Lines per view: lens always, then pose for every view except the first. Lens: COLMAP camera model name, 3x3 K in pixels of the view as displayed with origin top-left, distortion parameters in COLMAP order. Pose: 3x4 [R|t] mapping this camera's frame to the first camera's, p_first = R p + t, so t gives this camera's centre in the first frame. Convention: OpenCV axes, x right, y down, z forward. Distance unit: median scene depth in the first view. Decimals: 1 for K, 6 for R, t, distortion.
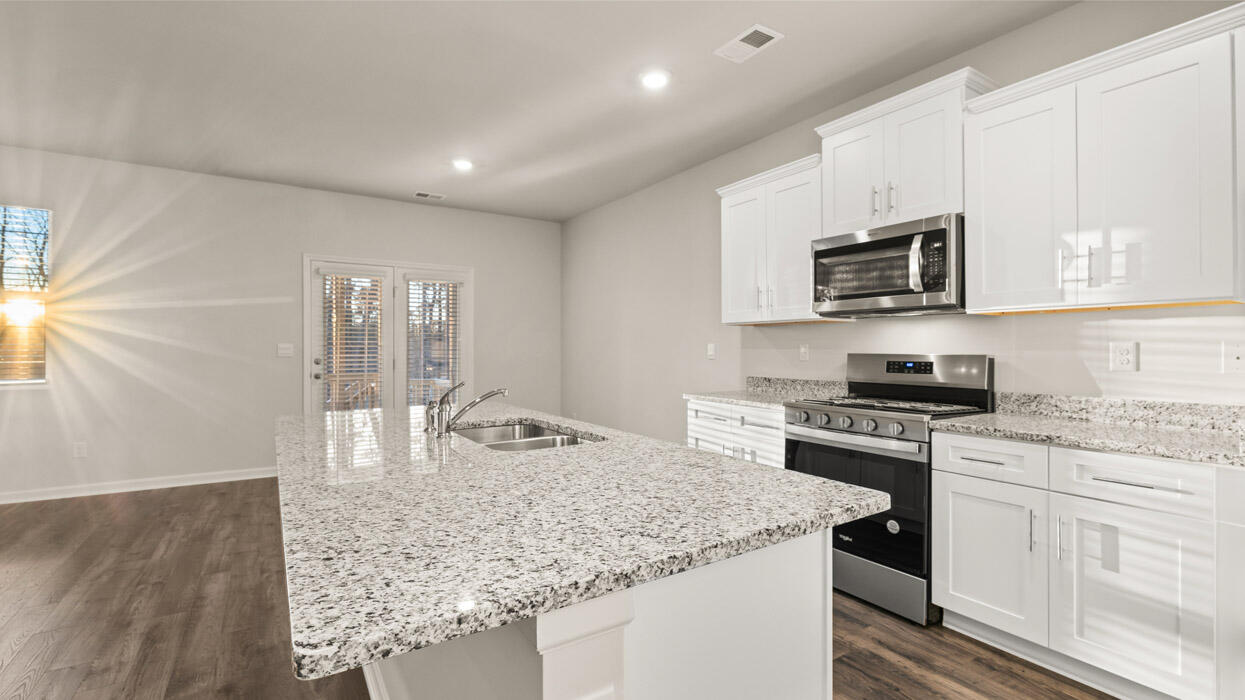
lens RADIAL K [[535.3, 0, 618.2], [0, 535.3, 343.6], [0, 0, 1]] dist [-0.002516, 0.001043]
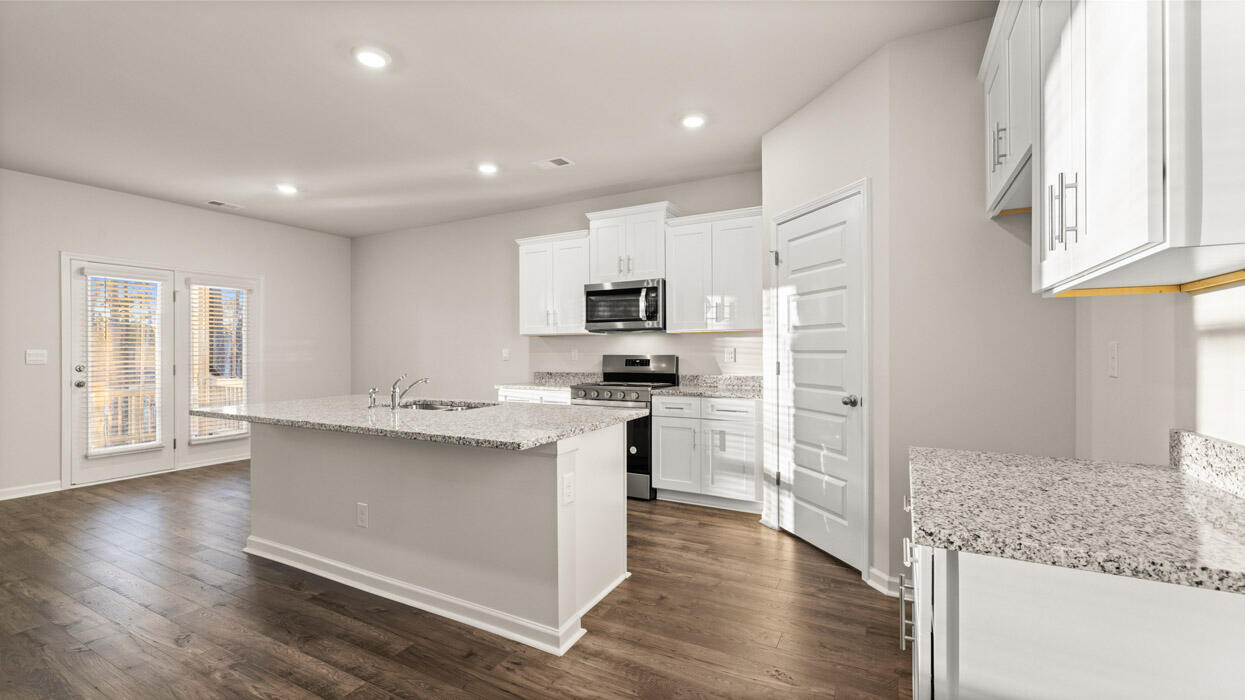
lens RADIAL K [[535.3, 0, 619.5], [0, 535.3, 350.1], [0, 0, 1]] dist [-0.002516, 0.001043]
pose [[0.869488, -0.002470, 0.493948, -0.373779], [0.000378, 0.999991, 0.004335, -0.003943], [-0.493954, -0.003582, 0.869481, -0.490213]]
